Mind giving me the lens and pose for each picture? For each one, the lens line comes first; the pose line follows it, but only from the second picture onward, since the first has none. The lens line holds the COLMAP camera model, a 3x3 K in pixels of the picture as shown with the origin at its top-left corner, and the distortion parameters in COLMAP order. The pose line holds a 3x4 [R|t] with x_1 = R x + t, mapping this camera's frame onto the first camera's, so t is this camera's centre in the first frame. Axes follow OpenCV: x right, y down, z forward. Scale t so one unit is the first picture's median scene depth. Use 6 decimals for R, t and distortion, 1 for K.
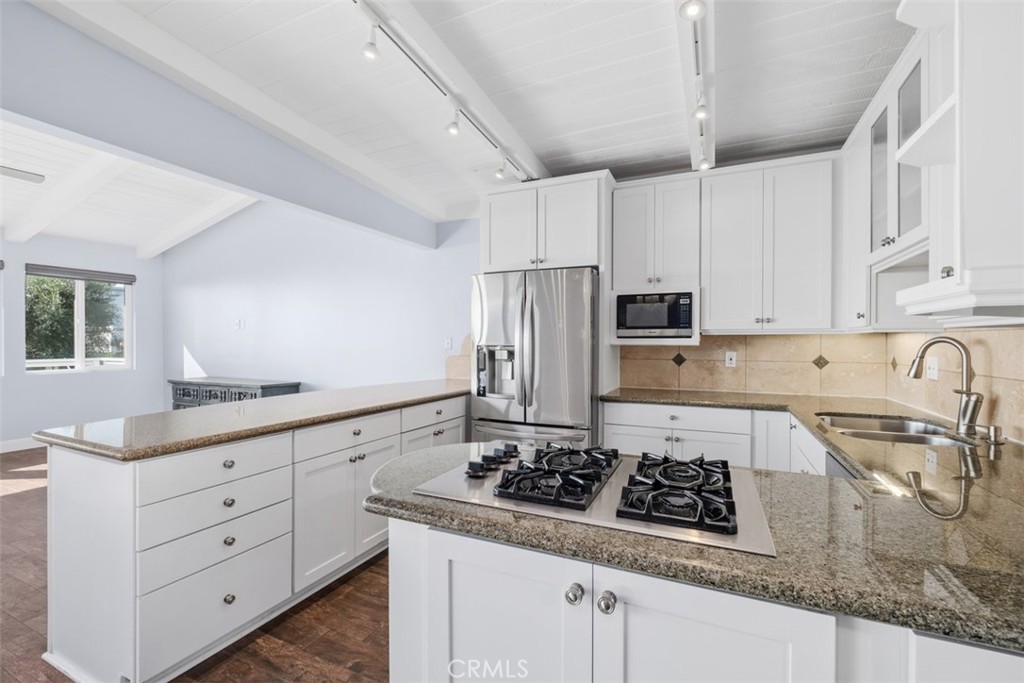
lens RADIAL K [[444.7, 0, 508.6], [0, 444.7, 342.6], [0, 0, 1]] dist [-0.009490, 0.001176]
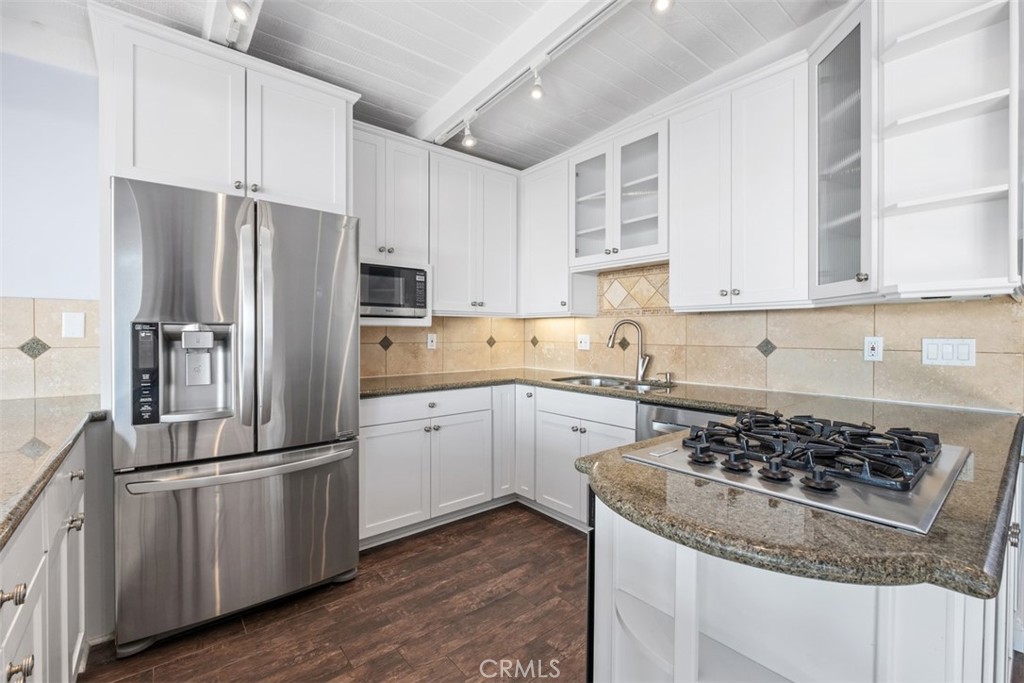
lens RADIAL K [[444.7, 0, 509.2], [0, 444.7, 338.1], [0, 0, 1]] dist [-0.009490, 0.001176]
pose [[0.430837, -0.012271, 0.902346, -0.344690], [0.000288, 0.999909, 0.013461, 0.017509], [-0.902430, -0.005539, 0.430801, 0.421876]]
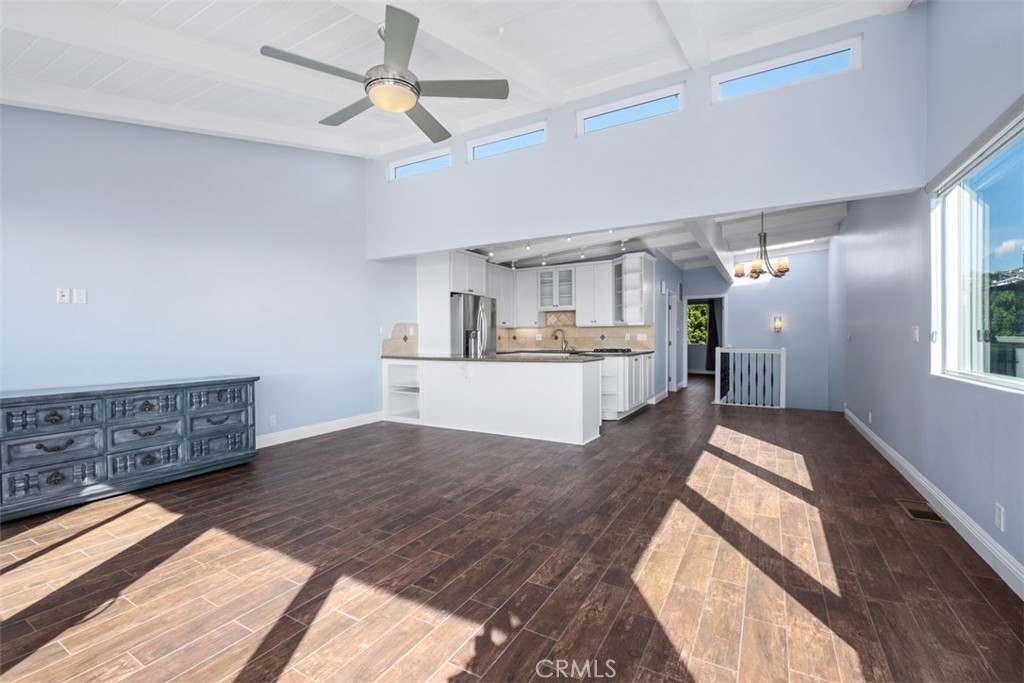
lens RADIAL K [[444.7, 0, 512.3], [0, 444.7, 343.3], [0, 0, 1]] dist [-0.009490, 0.001176]
pose [[0.086297, -0.016588, 0.996131, -2.044998], [0.009139, 0.999832, 0.015858, 0.032614], [-0.996228, 0.007735, 0.086434, 0.645486]]
